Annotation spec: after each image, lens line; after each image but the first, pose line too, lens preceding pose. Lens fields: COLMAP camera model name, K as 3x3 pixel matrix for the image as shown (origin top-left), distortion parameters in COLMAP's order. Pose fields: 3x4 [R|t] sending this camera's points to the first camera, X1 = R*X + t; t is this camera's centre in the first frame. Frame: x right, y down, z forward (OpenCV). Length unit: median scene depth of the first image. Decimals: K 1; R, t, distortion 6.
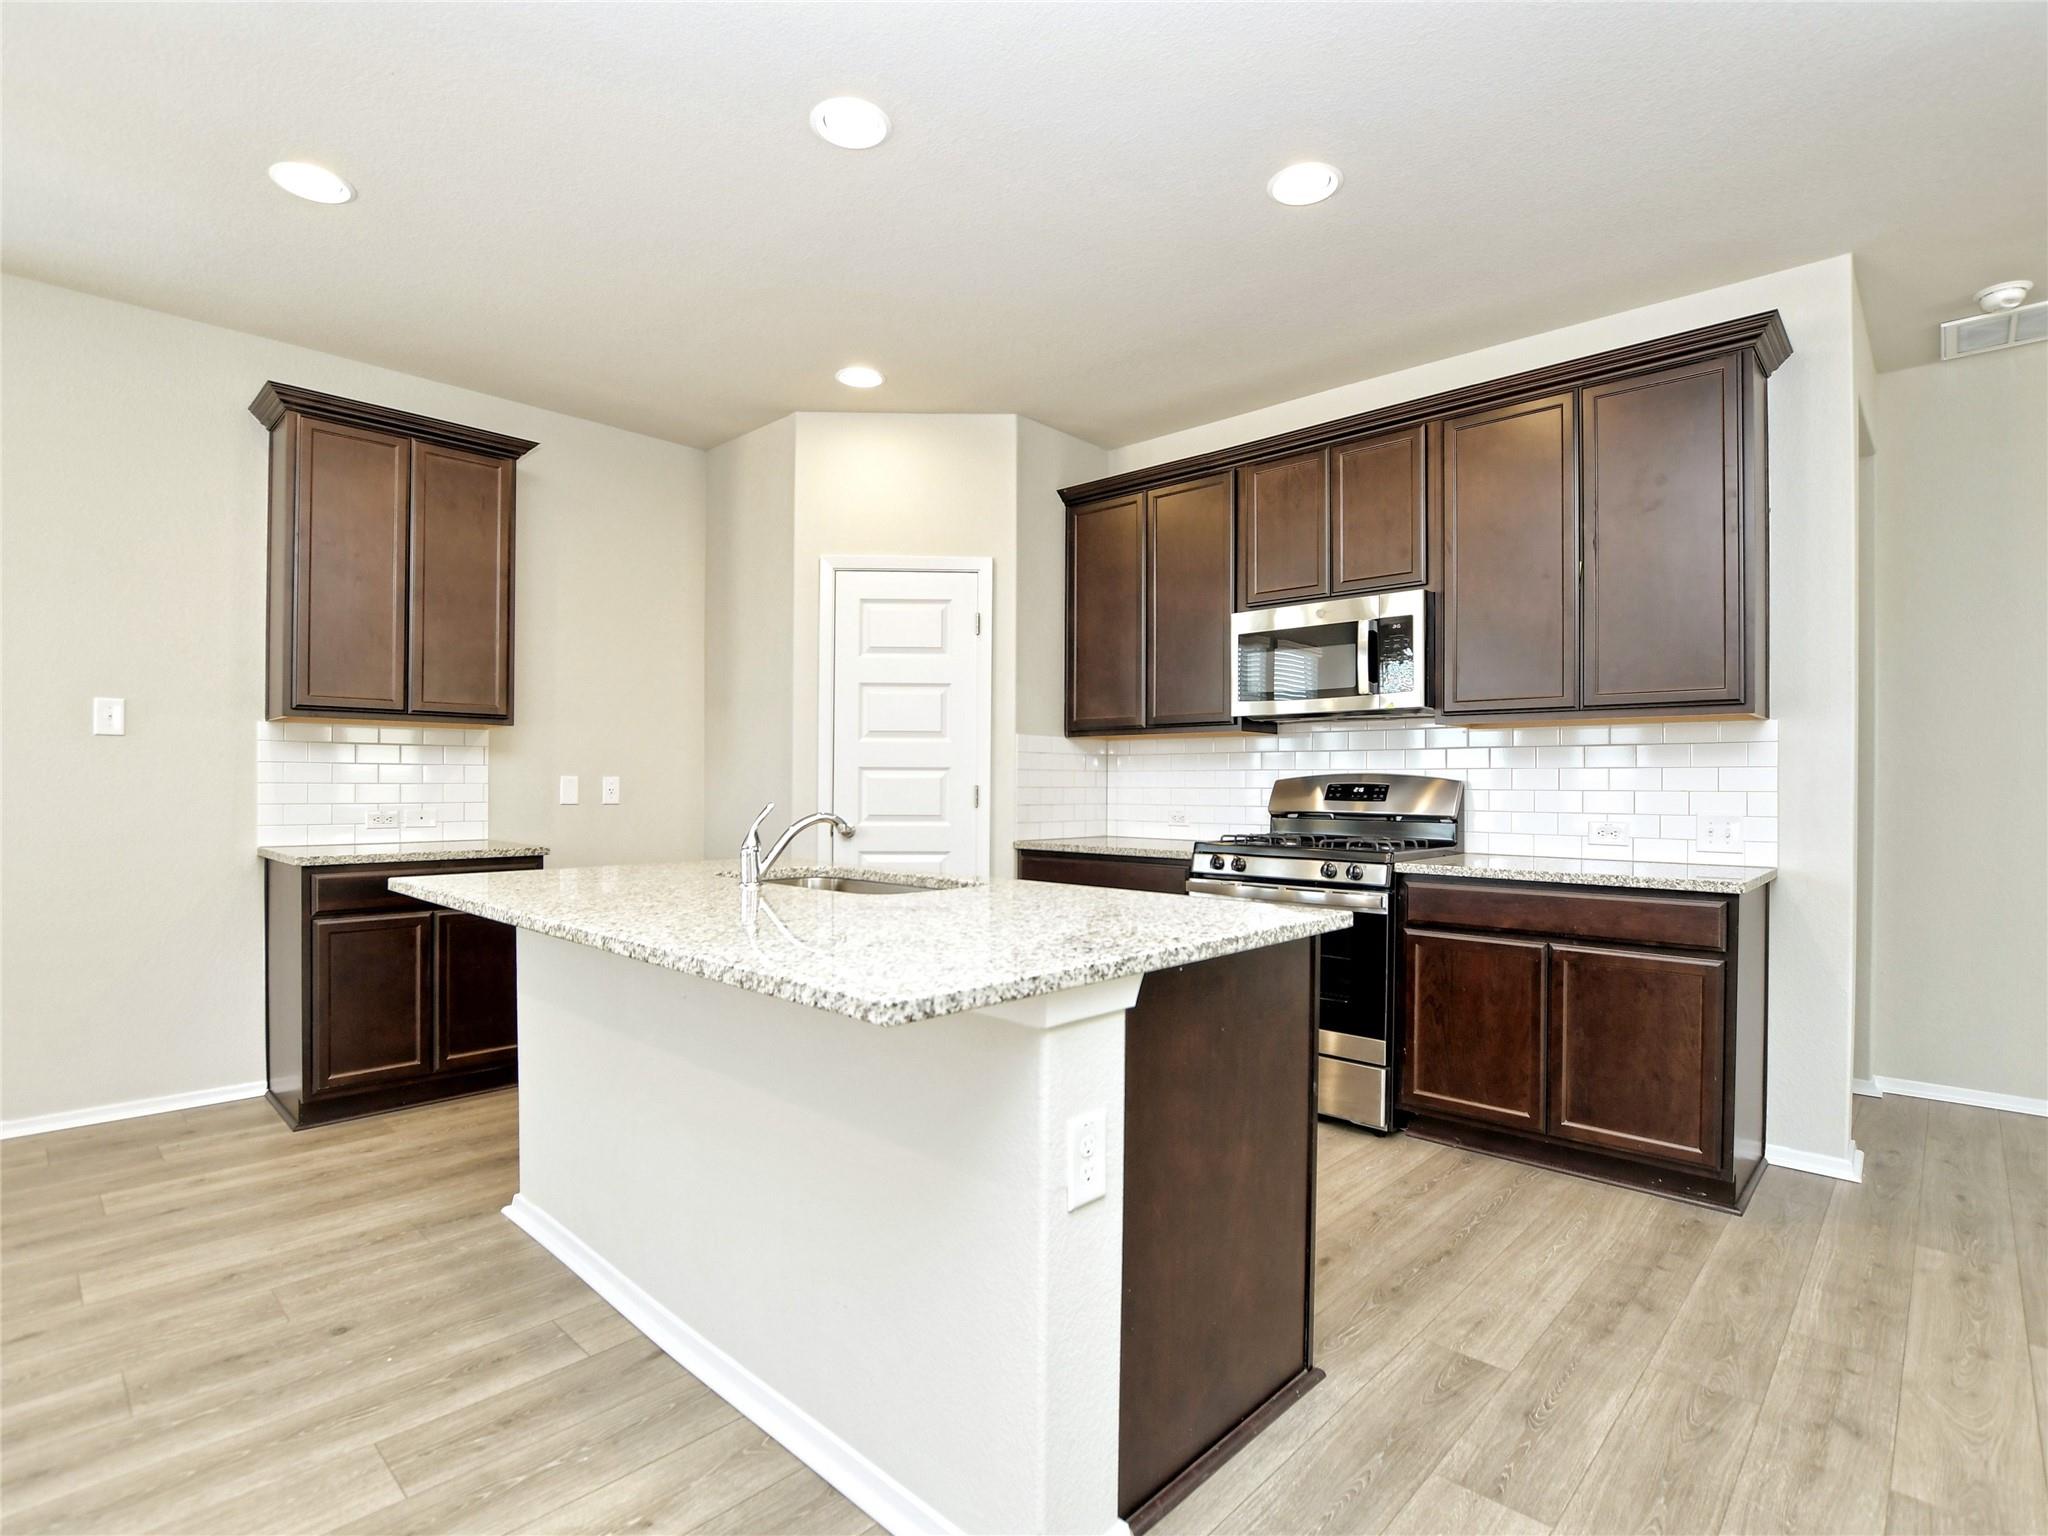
lens RADIAL K [[1012.1, 0, 1019.0], [0, 1012.1, 781.2], [0, 0, 1]] dist [-0.026912, 0.000589]
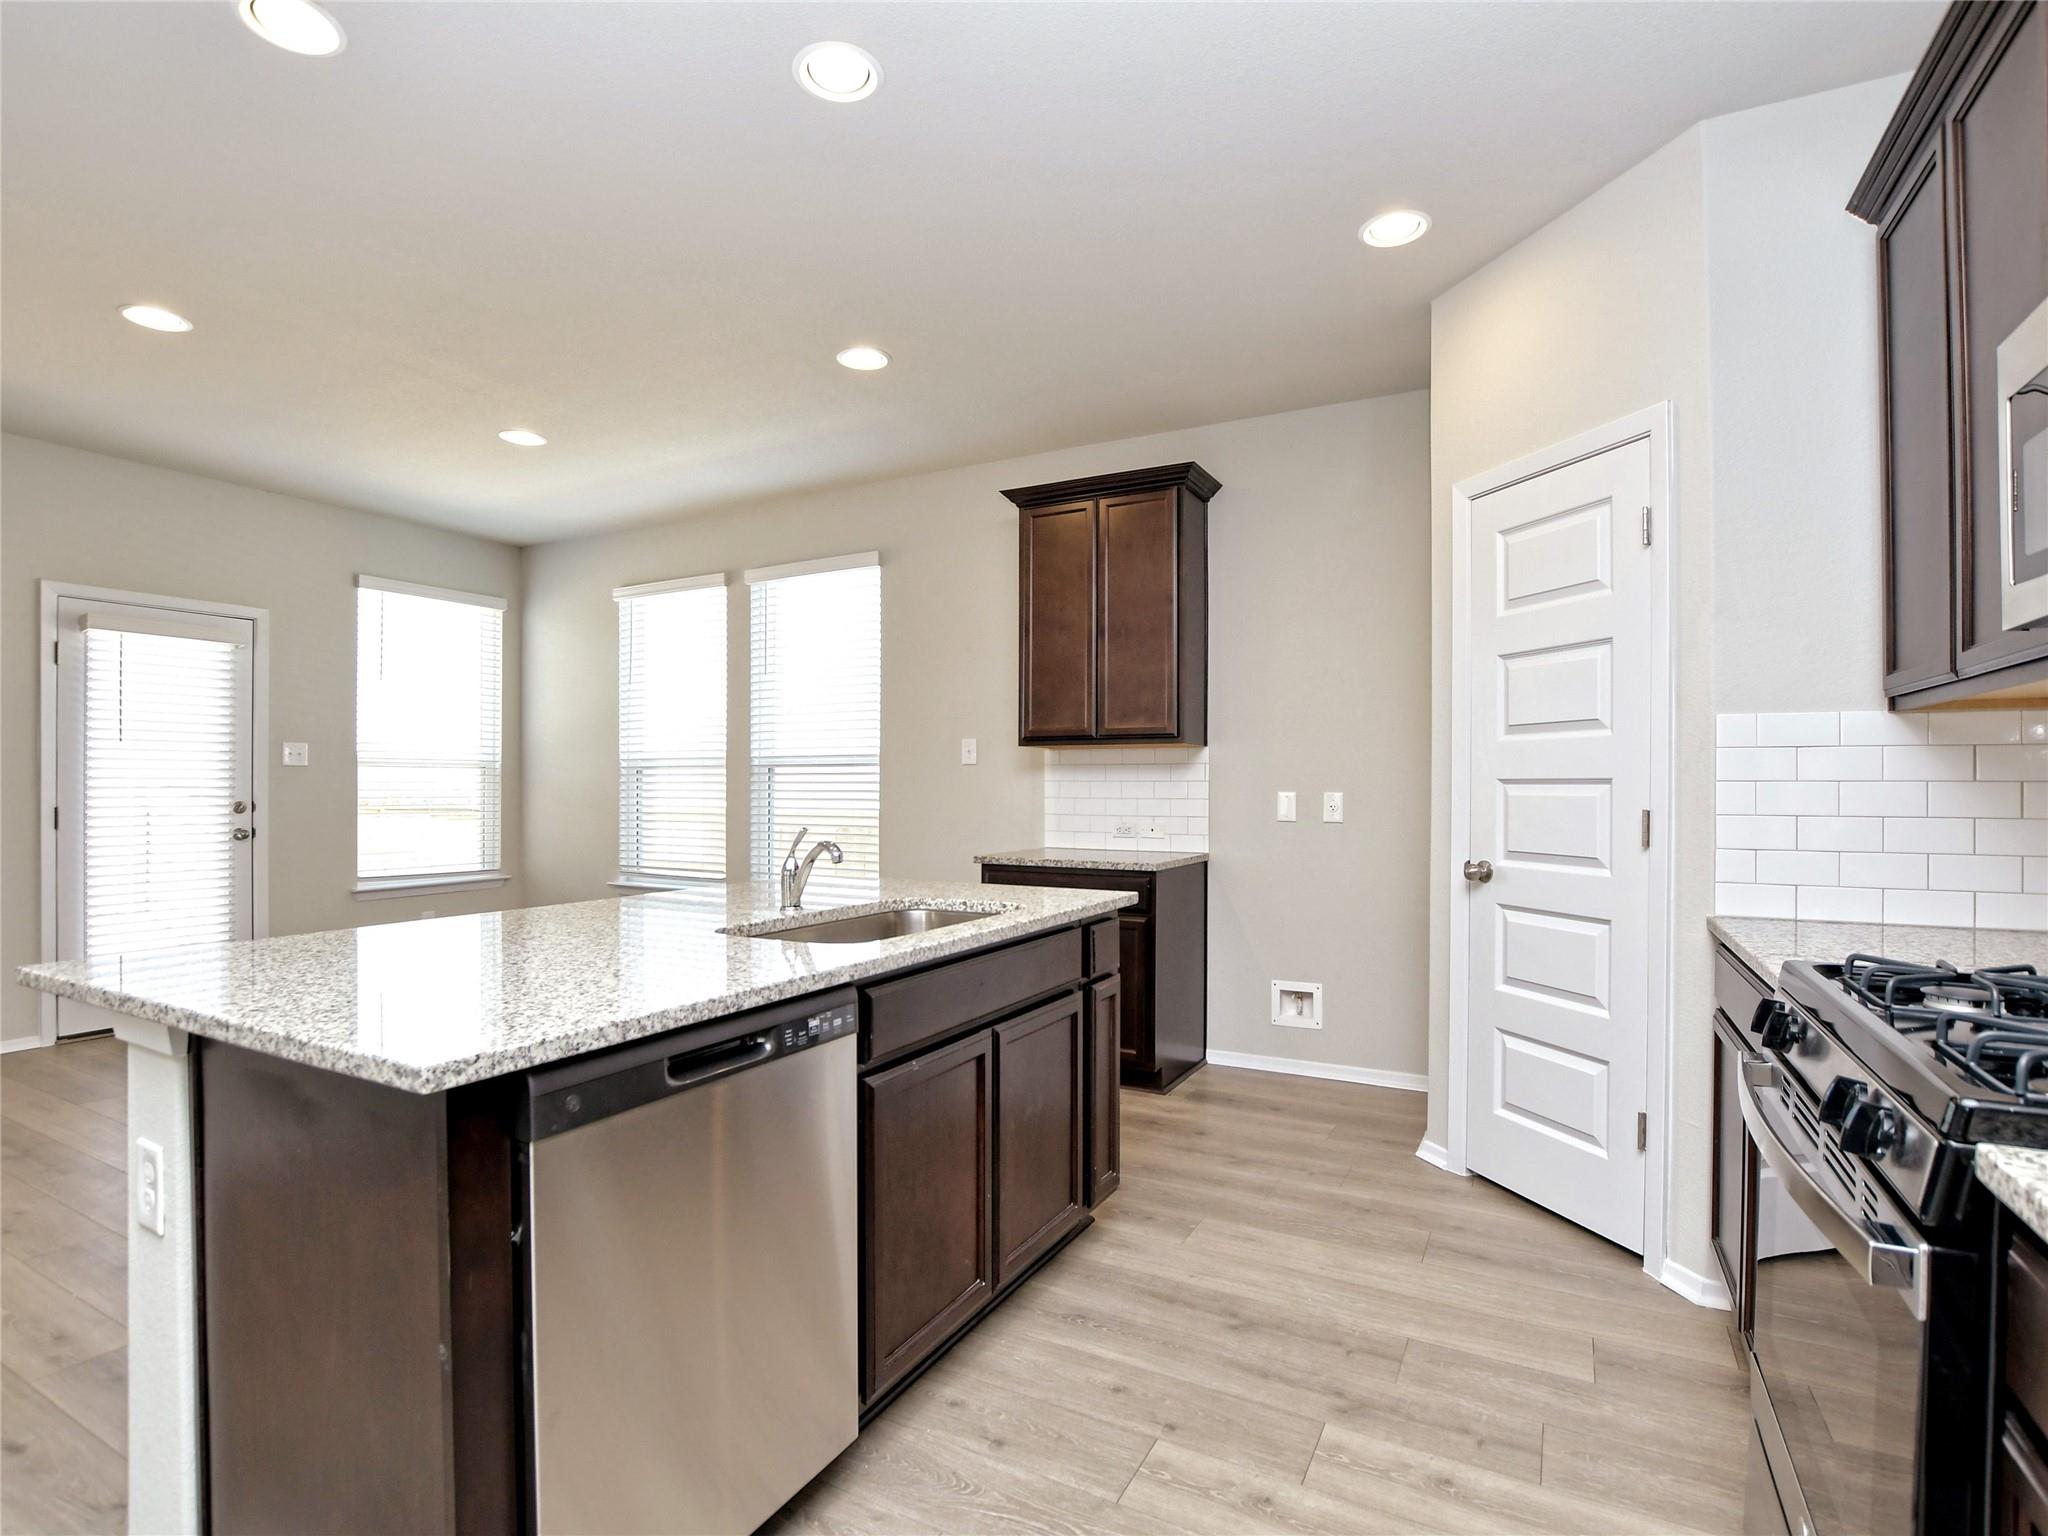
lens RADIAL K [[1012.1, 0, 1019.0], [0, 1012.1, 781.2], [0, 0, 1]] dist [-0.026912, 0.000589]
pose [[0.260507, -0.010302, -0.965417, 0.476631], [0.002129, 0.999947, -0.010096, -0.006867], [0.965470, 0.000574, 0.260515, 0.613448]]
